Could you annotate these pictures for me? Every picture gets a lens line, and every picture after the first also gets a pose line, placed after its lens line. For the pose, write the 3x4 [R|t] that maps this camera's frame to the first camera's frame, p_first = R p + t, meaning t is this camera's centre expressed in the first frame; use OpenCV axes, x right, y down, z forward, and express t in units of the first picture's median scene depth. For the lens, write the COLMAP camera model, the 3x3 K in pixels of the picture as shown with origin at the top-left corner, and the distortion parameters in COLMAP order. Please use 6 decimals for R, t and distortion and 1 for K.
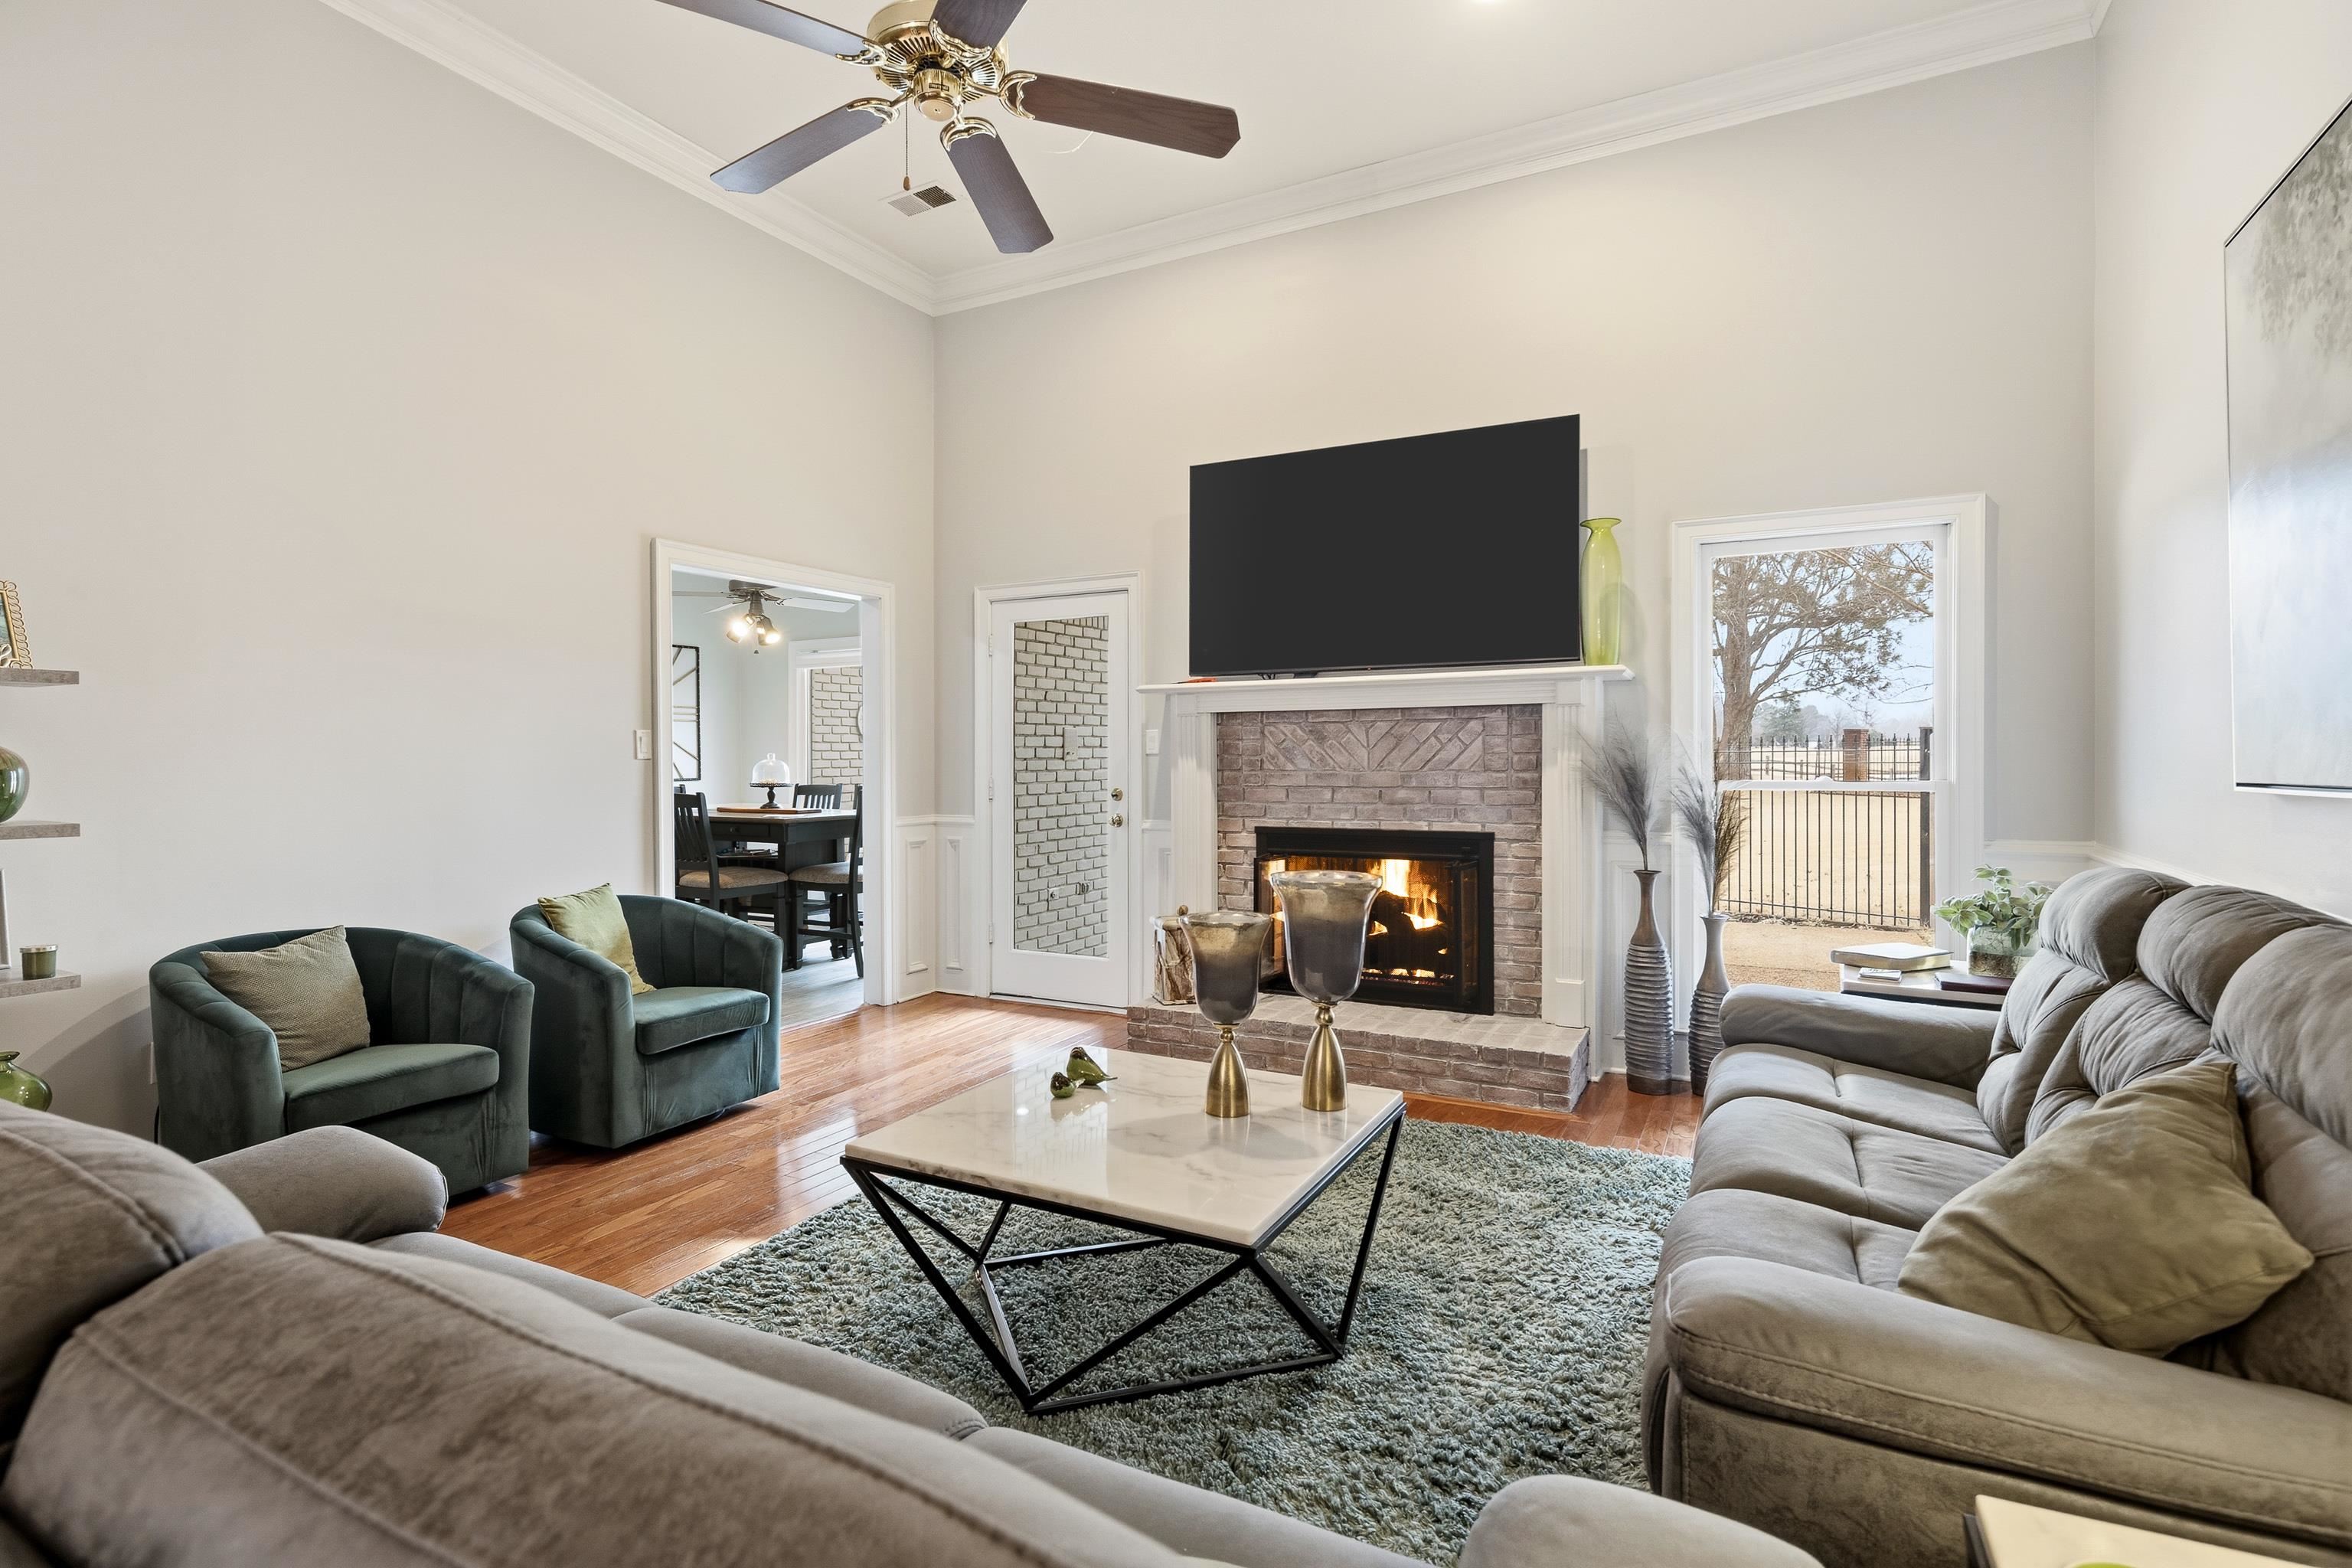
lens RADIAL K [[1142.9, 0, 1163.8], [0, 1142.9, 764.2], [0, 0, 1]] dist [0.009182, -0.000459]
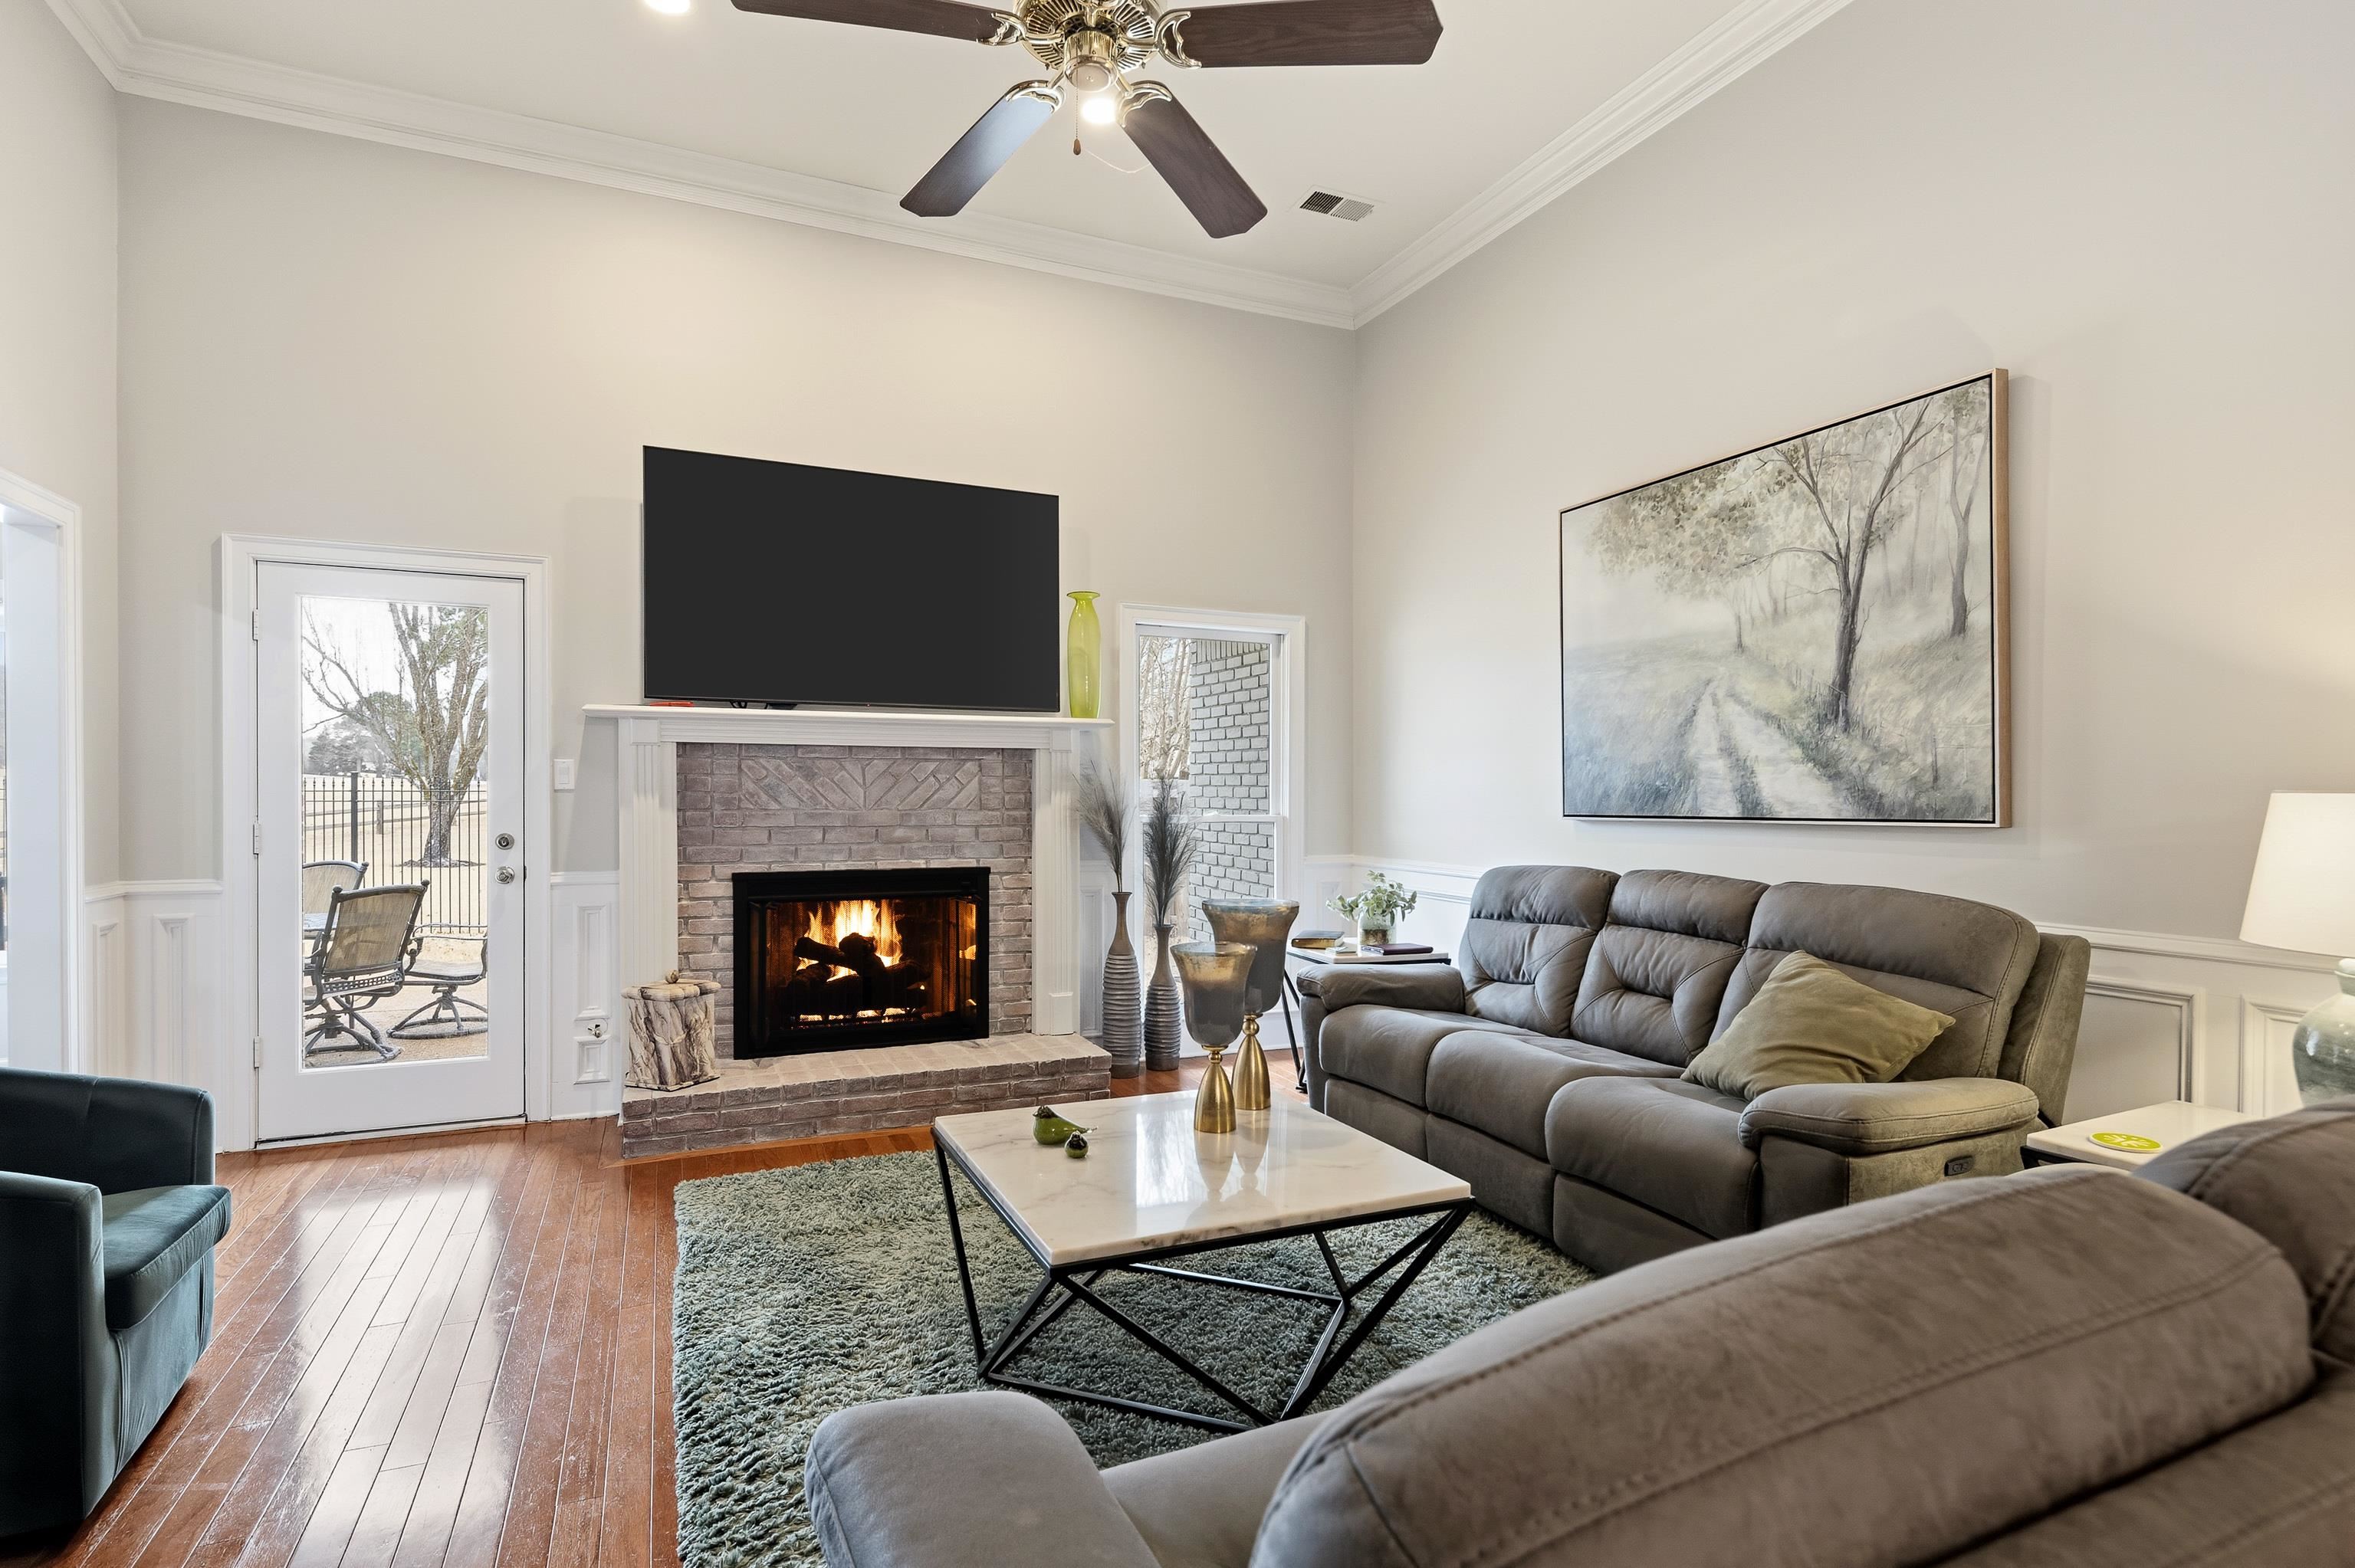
lens RADIAL K [[1144.2, 0, 1164.8], [0, 1144.2, 803.6], [0, 0, 1]] dist [0.009182, -0.000459]
pose [[0.619874, 0.000167, 0.784701, -0.432791], [-0.001750, 0.999998, 0.001169, -0.001096], [-0.784699, -0.002098, 0.619873, 0.197365]]
